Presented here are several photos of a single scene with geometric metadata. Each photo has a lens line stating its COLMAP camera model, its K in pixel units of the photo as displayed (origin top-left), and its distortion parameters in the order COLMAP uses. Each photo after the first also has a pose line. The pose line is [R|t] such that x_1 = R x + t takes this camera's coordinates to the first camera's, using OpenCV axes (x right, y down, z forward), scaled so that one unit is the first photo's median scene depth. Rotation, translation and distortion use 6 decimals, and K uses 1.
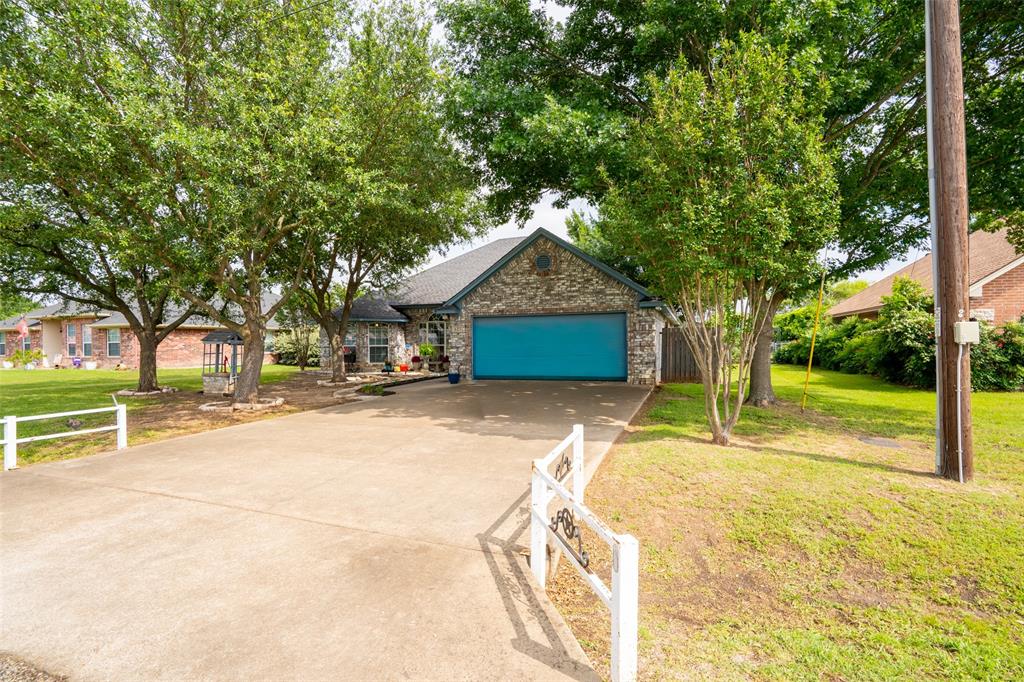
lens RADIAL K [[456.8, 0, 512.6], [0, 456.8, 338.2], [0, 0, 1]] dist [-0.004476, 0.000018]
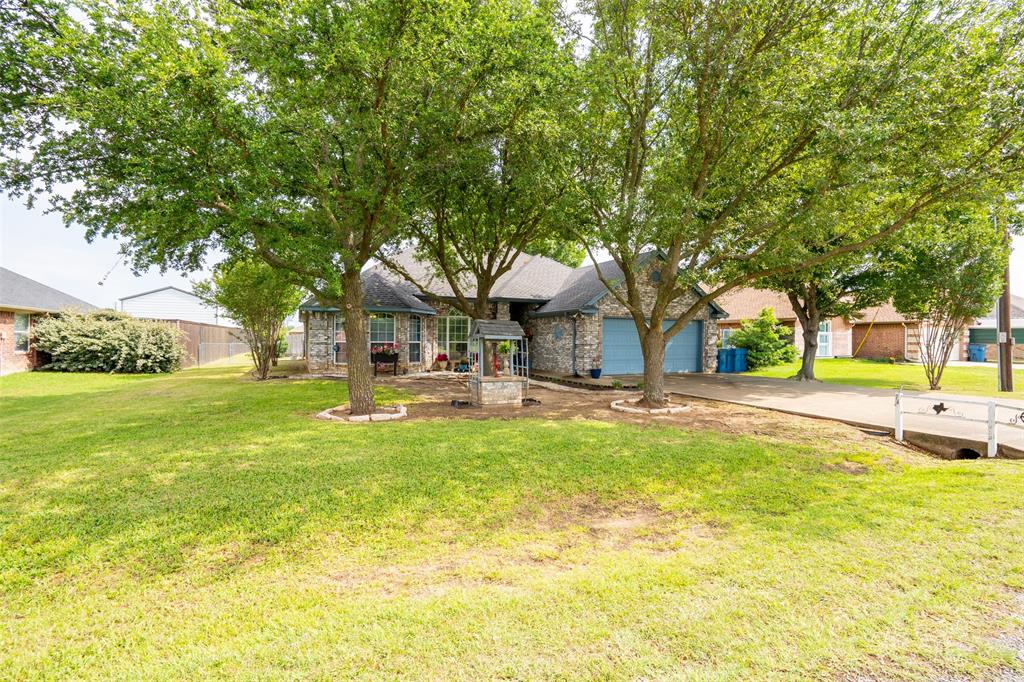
lens RADIAL K [[456.8, 0, 510.3], [0, 456.8, 339.8], [0, 0, 1]] dist [-0.004476, 0.000018]
pose [[0.699601, 0.015764, 0.714359, -1.089737], [-0.017662, 0.999833, -0.004767, 0.018330], [-0.714315, -0.009282, 0.699763, 0.405410]]
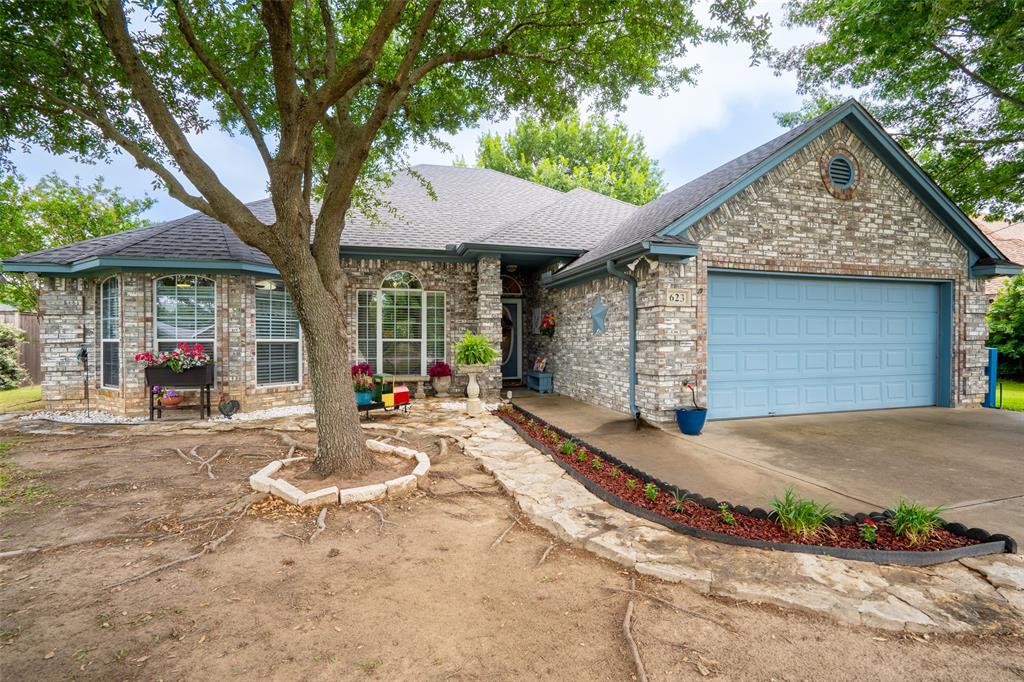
lens RADIAL K [[456.8, 0, 515.3], [0, 456.8, 339.5], [0, 0, 1]] dist [-0.004476, 0.000018]
pose [[0.803588, 0.010923, 0.595086, -0.512344], [-0.009063, 0.999940, -0.006115, 0.023277], [-0.595117, -0.000479, 0.803639, 0.804639]]
